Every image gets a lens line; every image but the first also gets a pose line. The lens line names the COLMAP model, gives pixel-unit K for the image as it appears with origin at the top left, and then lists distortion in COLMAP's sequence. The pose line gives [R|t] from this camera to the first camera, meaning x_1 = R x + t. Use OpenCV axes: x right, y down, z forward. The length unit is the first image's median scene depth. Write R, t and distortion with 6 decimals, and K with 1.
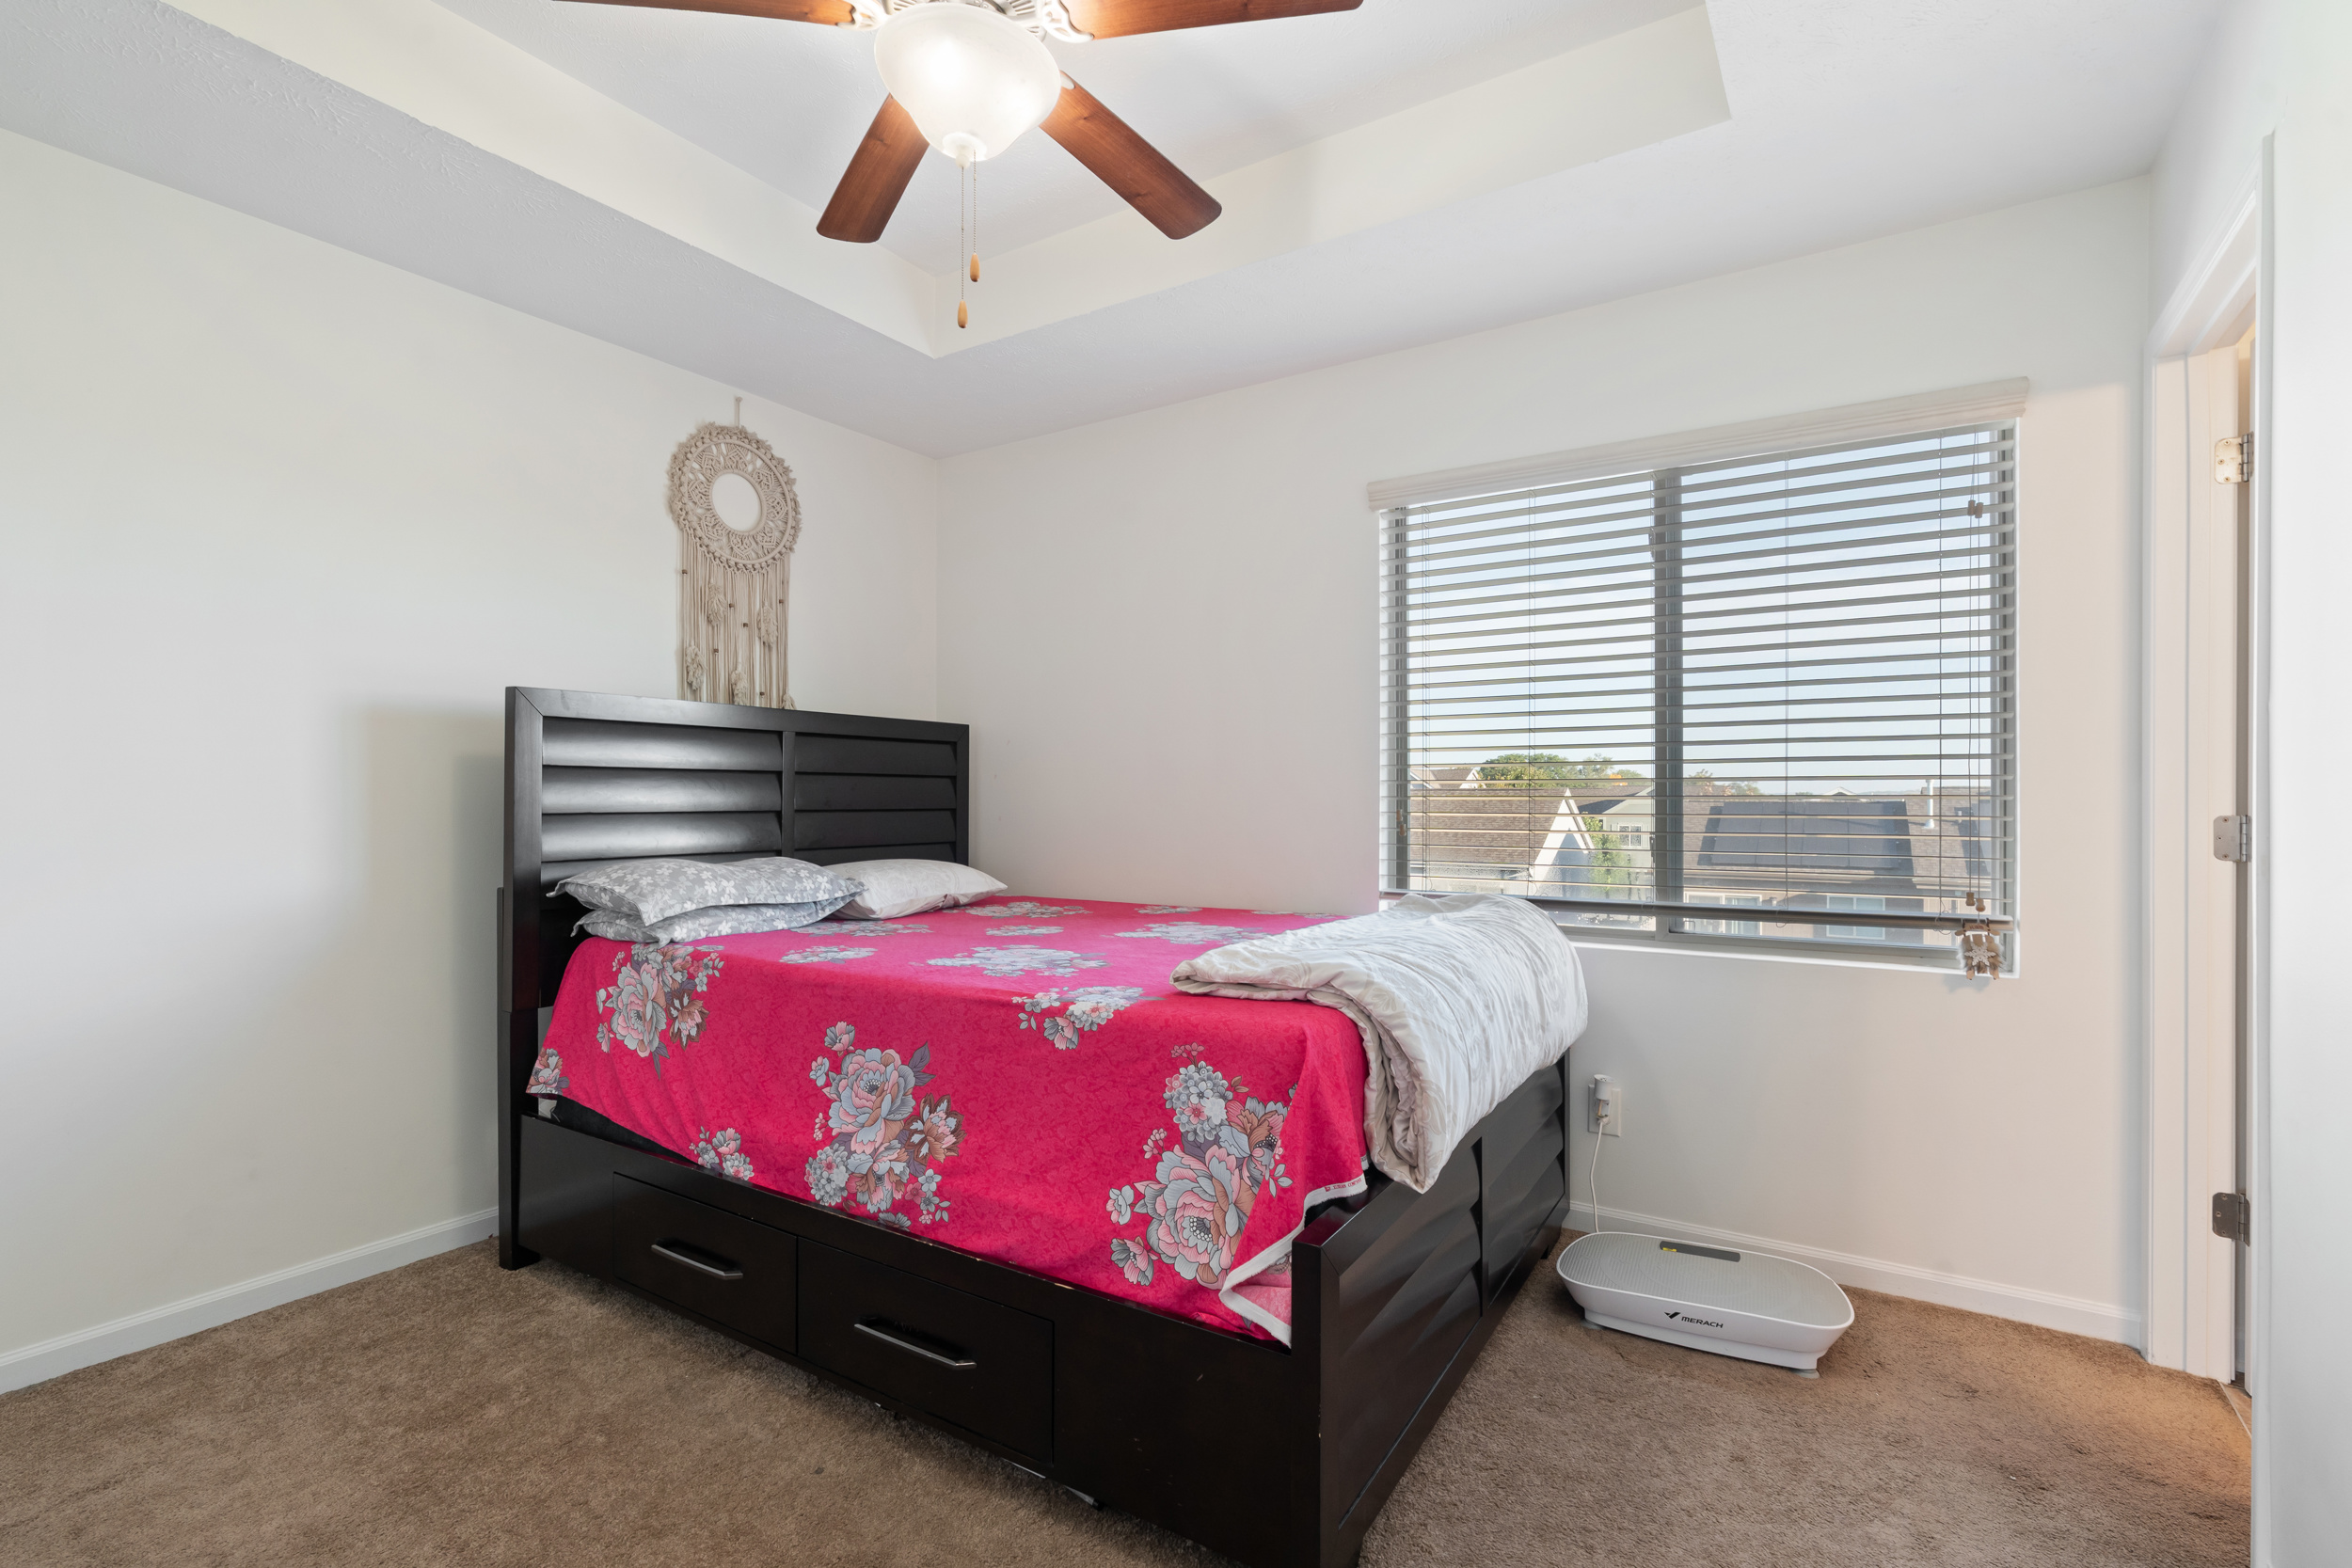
lens RADIAL K [[1079.1, 0, 1178.5], [0, 1079.1, 793.7], [0, 0, 1]] dist [-0.010264, 0.003739]
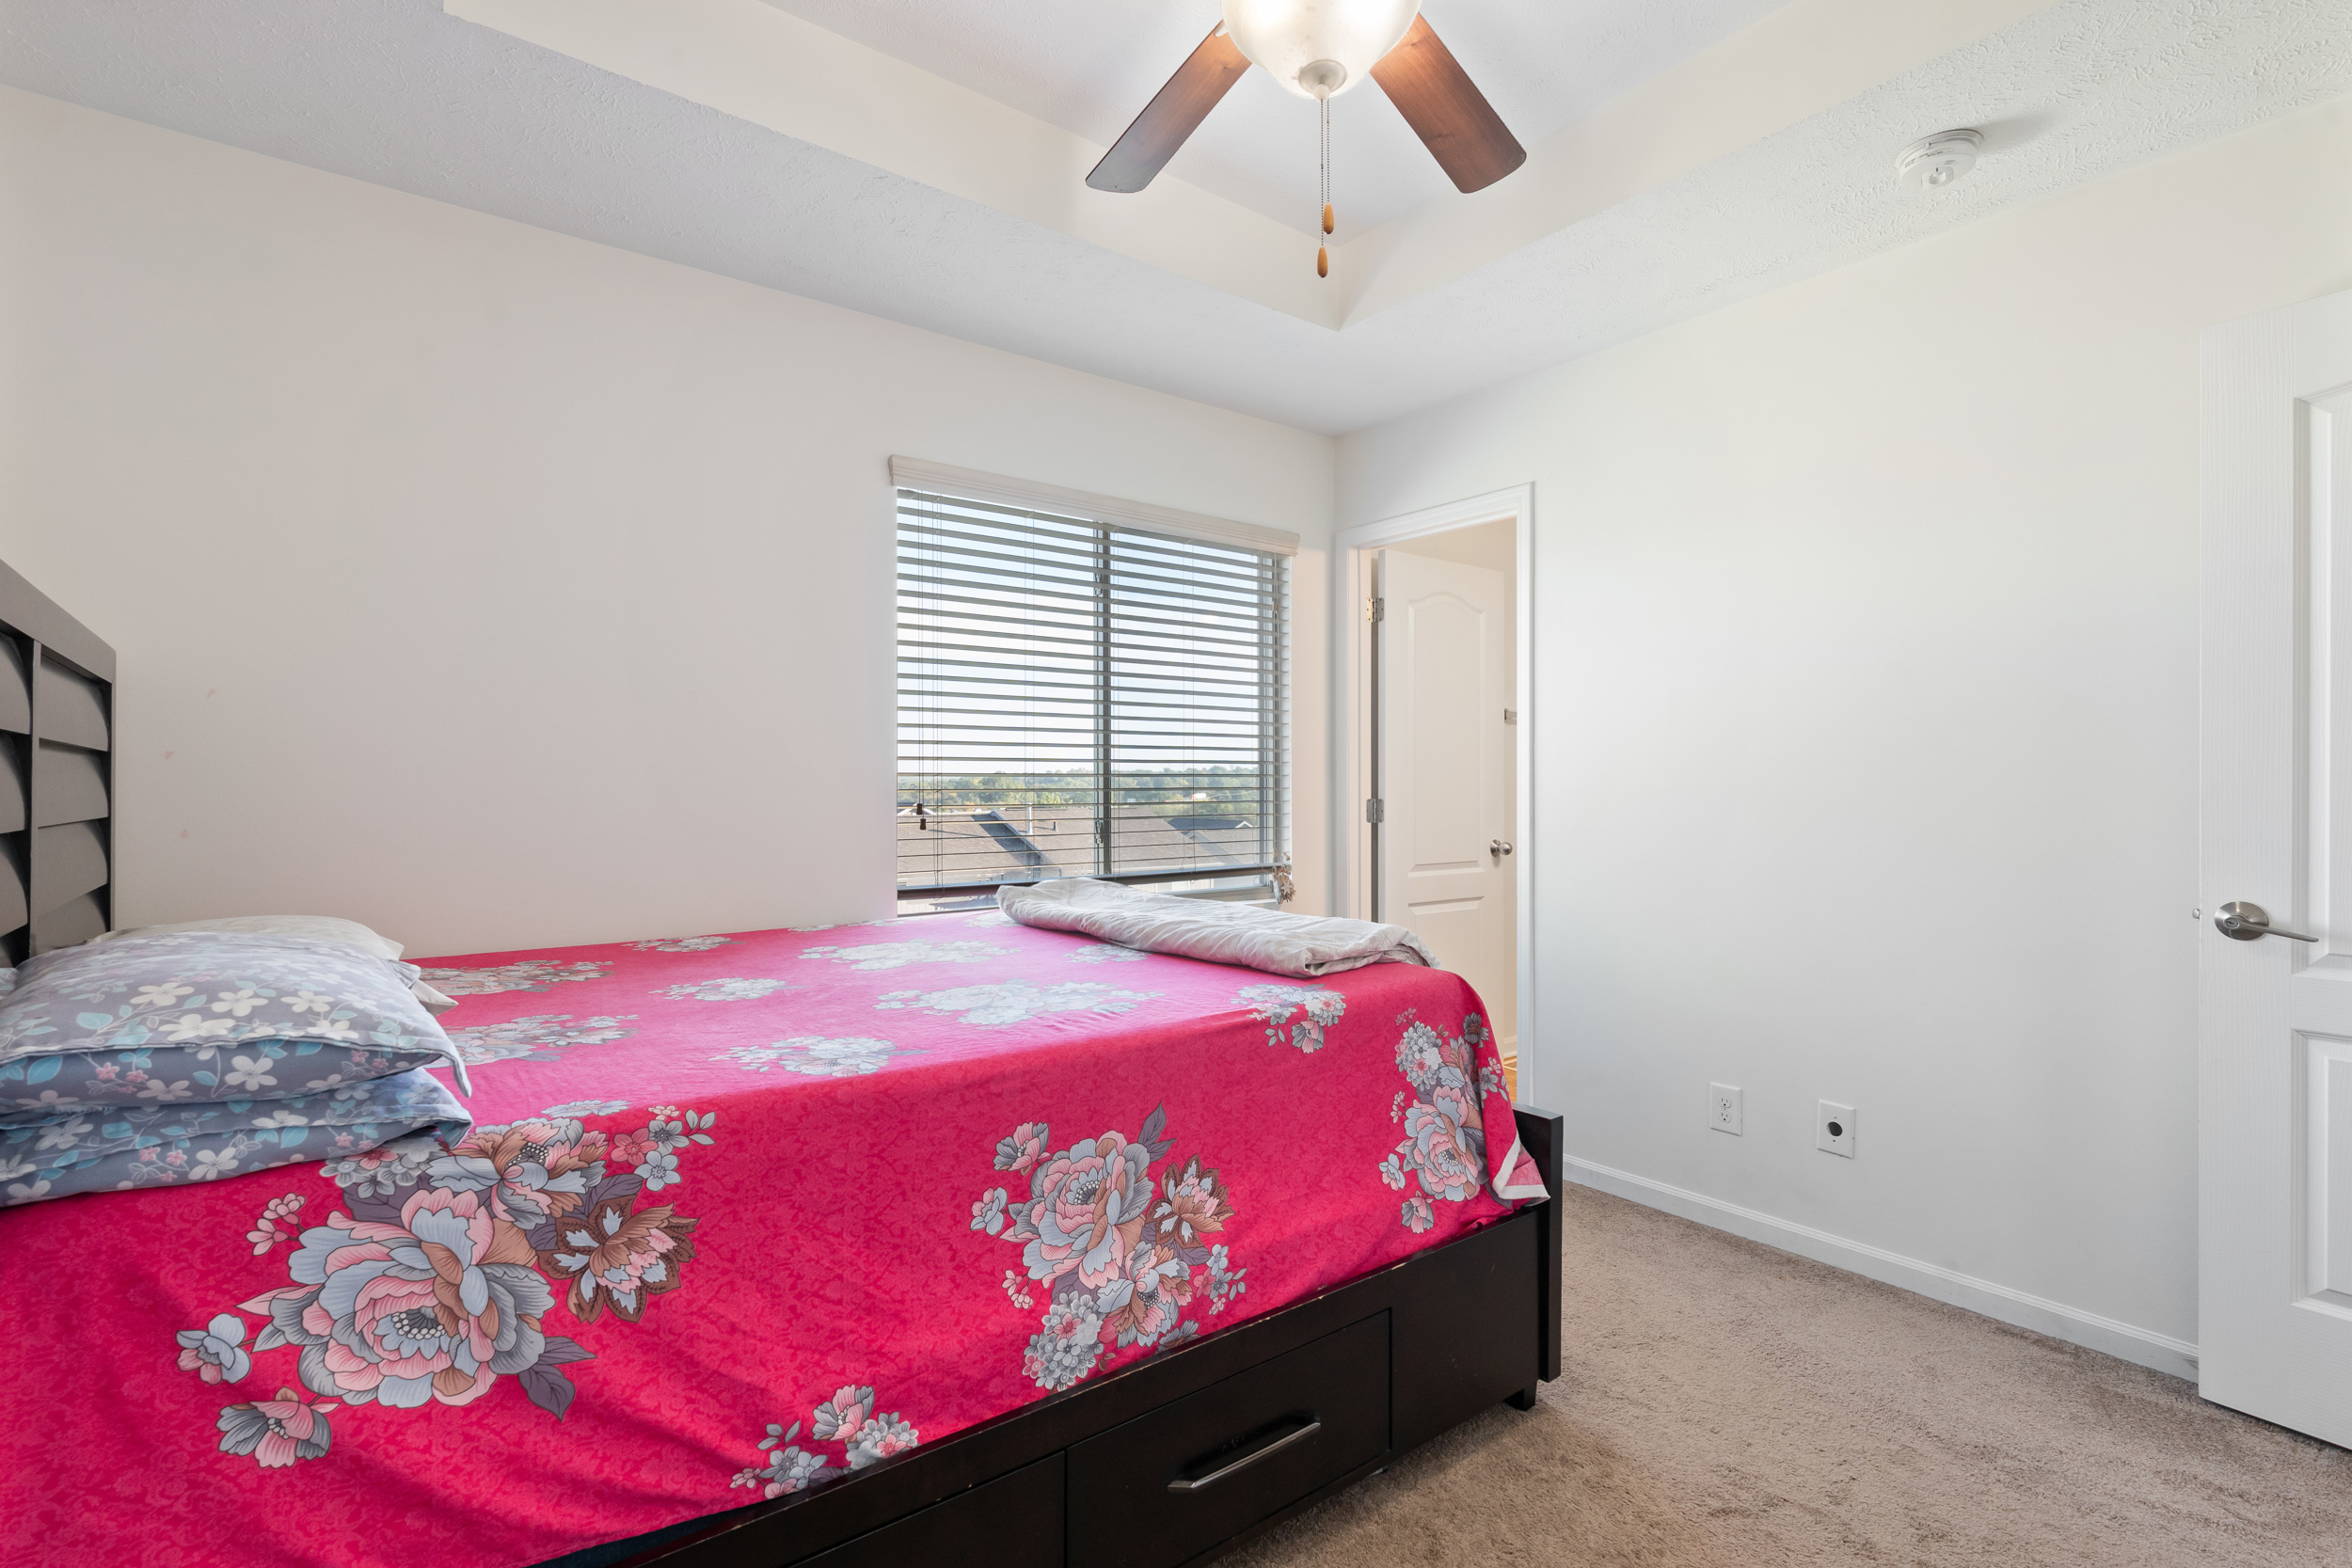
lens RADIAL K [[1079.1, 0, 1180.0], [0, 1079.1, 779.4], [0, 0, 1]] dist [-0.010264, 0.003739]
pose [[0.346825, 0.005386, 0.937915, -0.919833], [-0.002524, 0.999985, -0.004809, -0.003949], [-0.937927, -0.000700, 0.346833, 0.669660]]
